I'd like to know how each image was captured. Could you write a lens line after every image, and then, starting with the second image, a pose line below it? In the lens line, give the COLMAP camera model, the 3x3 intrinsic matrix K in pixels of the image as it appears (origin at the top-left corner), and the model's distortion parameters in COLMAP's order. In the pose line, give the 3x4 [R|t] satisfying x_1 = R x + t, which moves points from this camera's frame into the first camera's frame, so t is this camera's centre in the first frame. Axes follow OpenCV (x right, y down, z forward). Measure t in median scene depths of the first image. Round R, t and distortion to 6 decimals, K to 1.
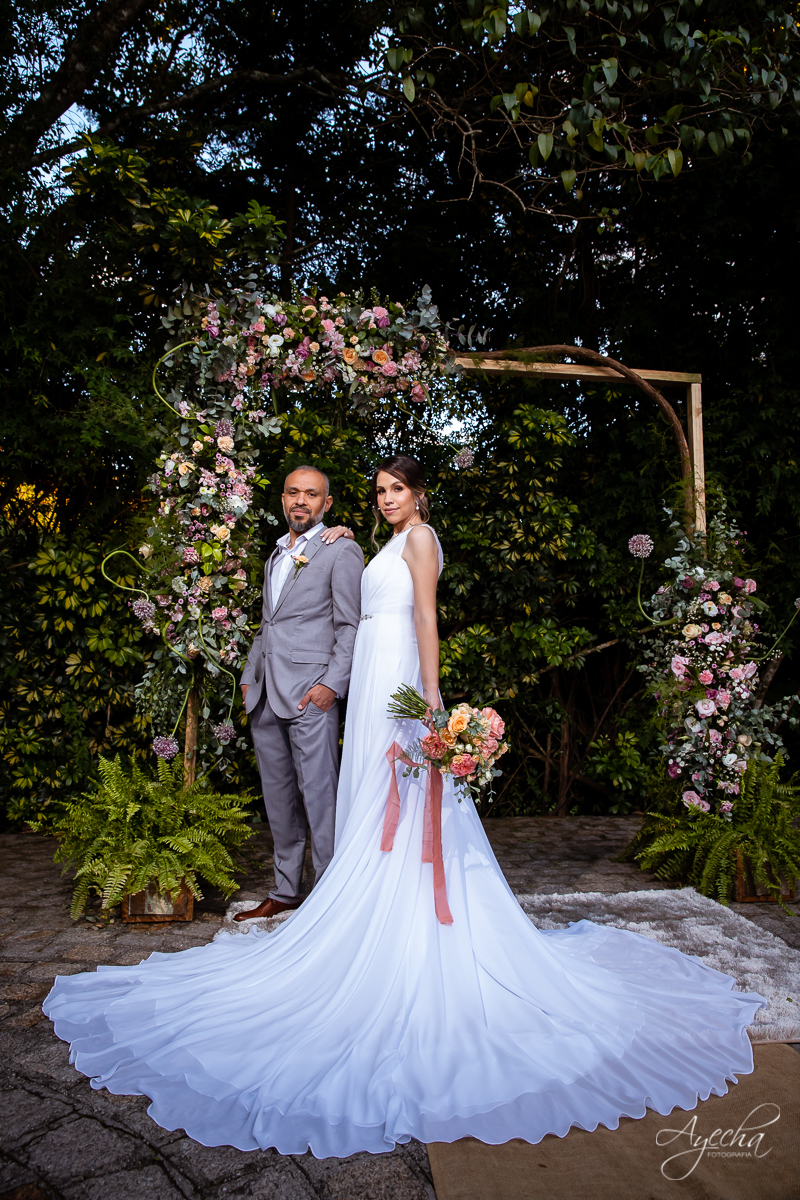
lens RADIAL K [[846.7, 0, 403.2], [0, 846.7, 602.1], [0, 0, 1]] dist [-0.116404, 0.094833]
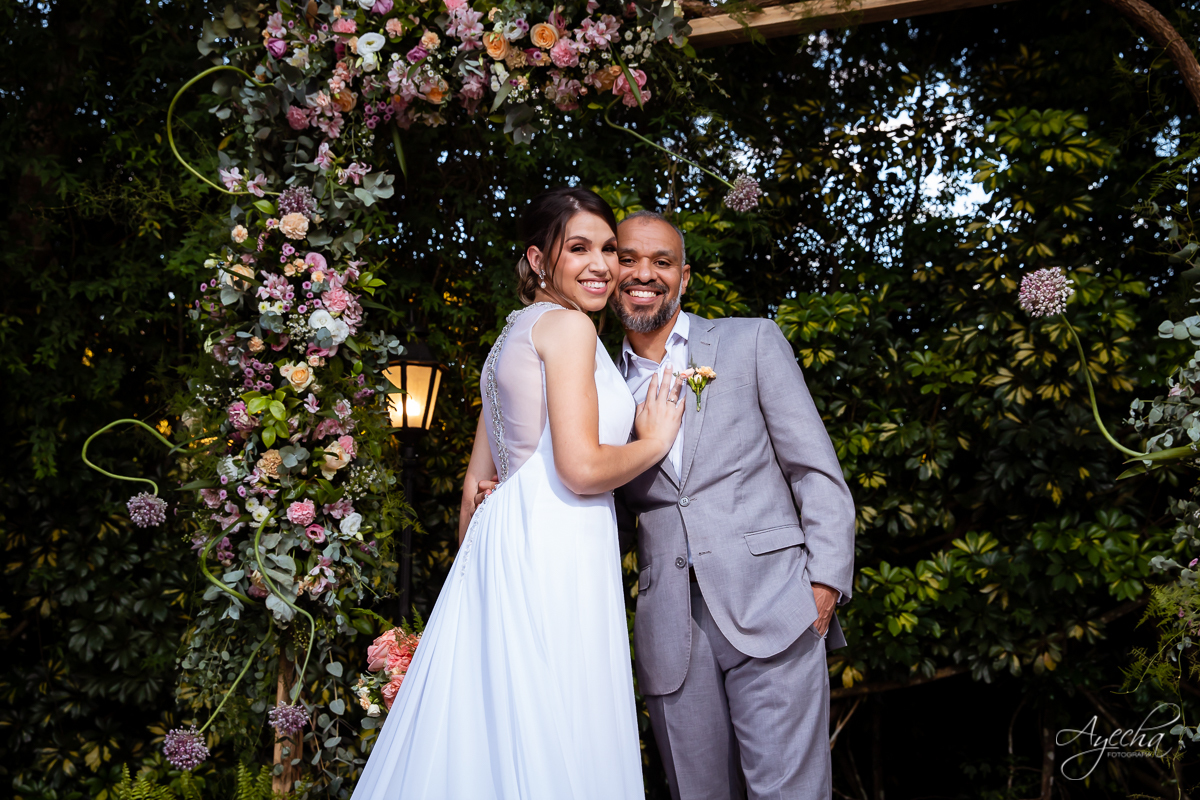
lens RADIAL K [[1374.1, 0, 595.0], [0, 1374.1, 404.0], [0, 0, 1]] dist [0.040384, 0.000000]
pose [[0.929291, -0.116259, -0.350573, 0.295518], [0.071291, 0.987780, -0.138597, 0.081202], [0.362402, 0.103804, 0.926223, 0.179514]]
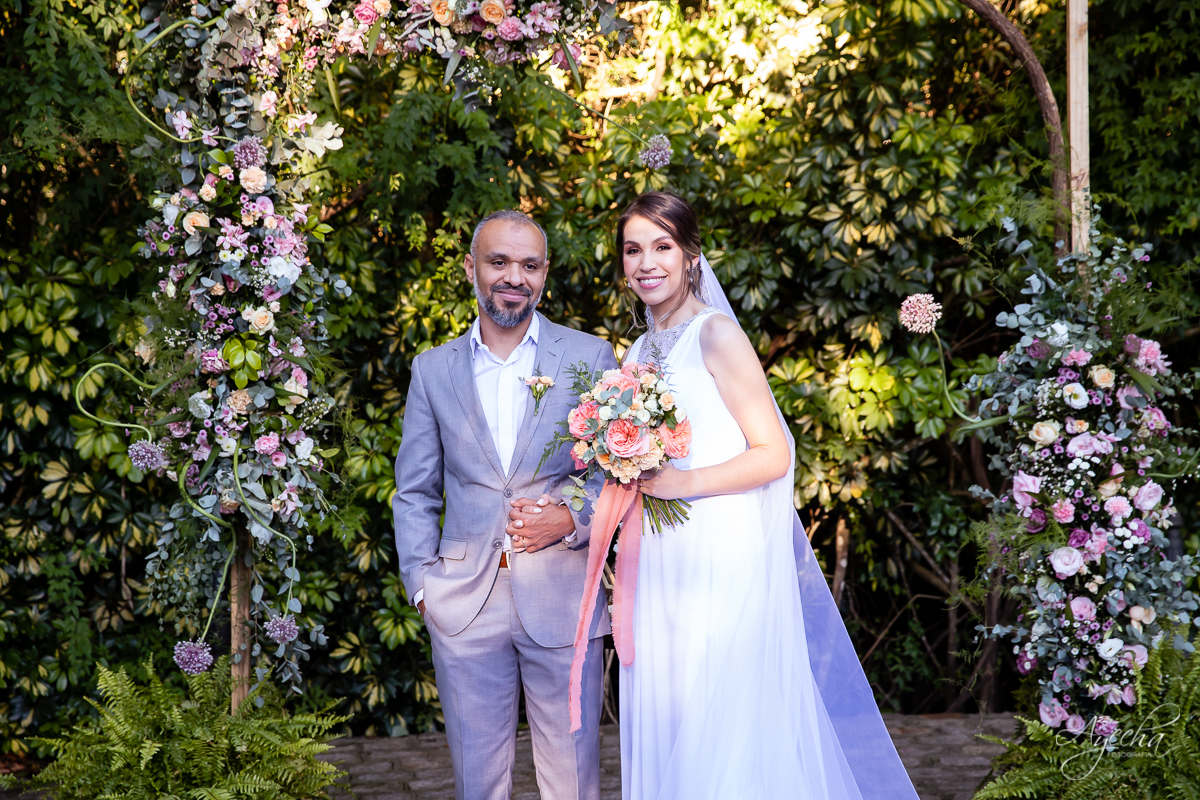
lens RADIAL K [[2093.6, 0, 603.2], [0, 2093.6, 419.6], [0, 0, 1]] dist [0.218834, 0.000000]
pose [[0.990085, -0.035492, -0.135914, 0.245847], [0.053779, 0.989611, 0.133335, -0.196769], [0.129770, -0.139322, 0.981707, -0.524577]]
